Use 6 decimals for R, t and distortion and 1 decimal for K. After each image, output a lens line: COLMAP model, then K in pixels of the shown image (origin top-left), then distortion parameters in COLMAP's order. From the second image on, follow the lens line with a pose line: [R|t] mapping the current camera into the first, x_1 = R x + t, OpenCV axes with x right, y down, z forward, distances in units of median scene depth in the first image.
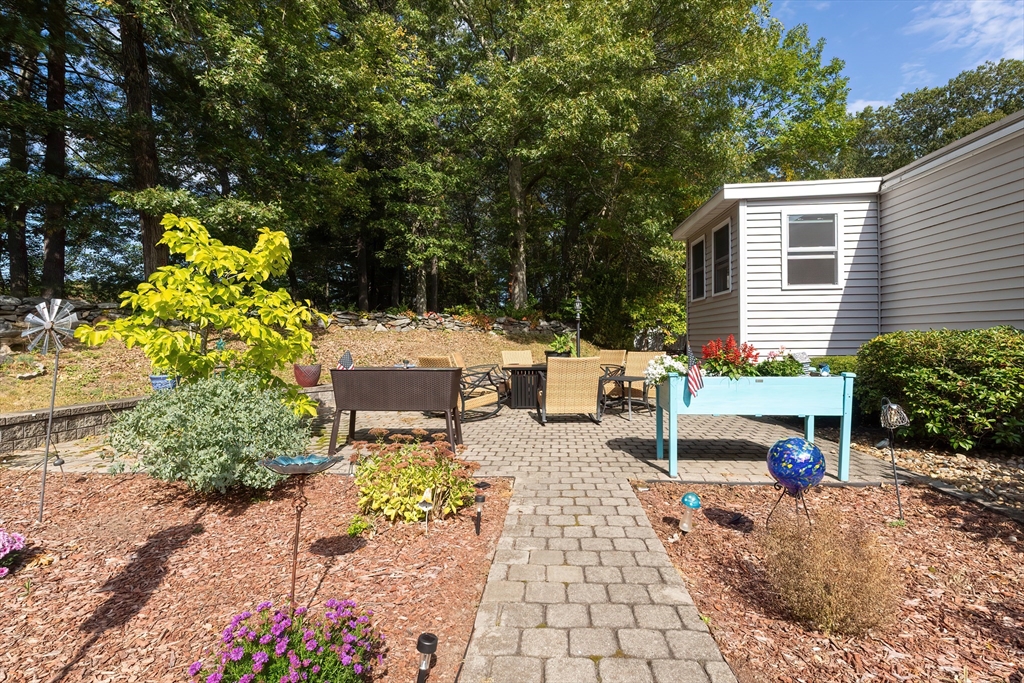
lens RADIAL K [[491.4, 0, 516.7], [0, 491.4, 354.5], [0, 0, 1]] dist [0.001304, -0.000495]
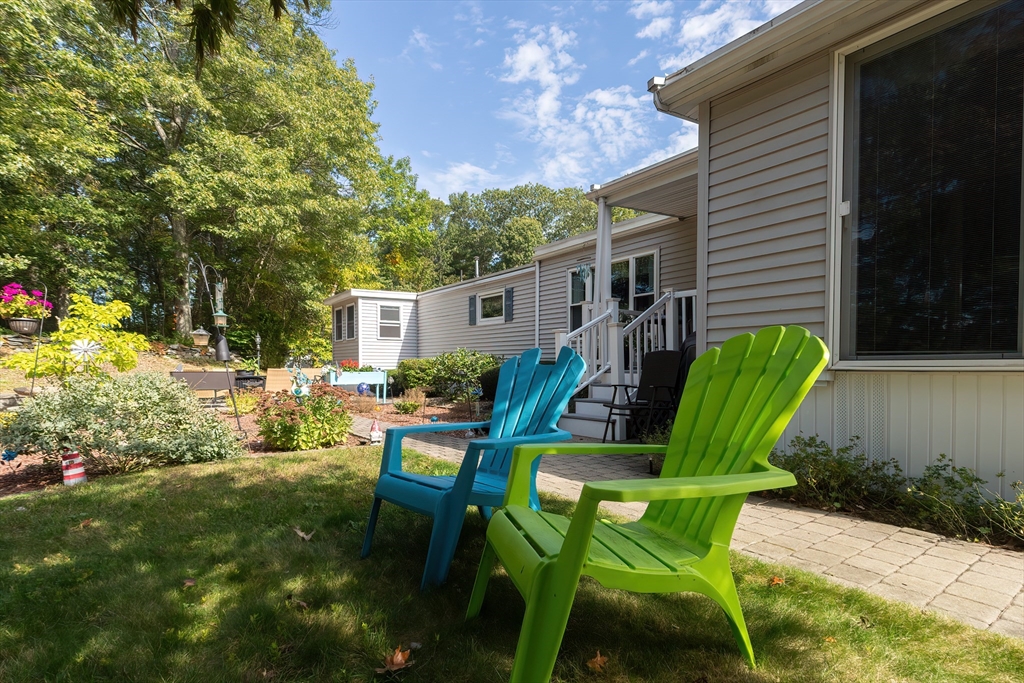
lens RADIAL K [[491.4, 0, 516.7], [0, 491.4, 354.5], [0, 0, 1]] dist [0.001304, -0.000495]
pose [[0.762284, 0.019635, 0.646945, -0.251167], [0.017484, 0.998550, -0.050907, 0.036160], [-0.647007, 0.050117, 0.760835, -0.666107]]
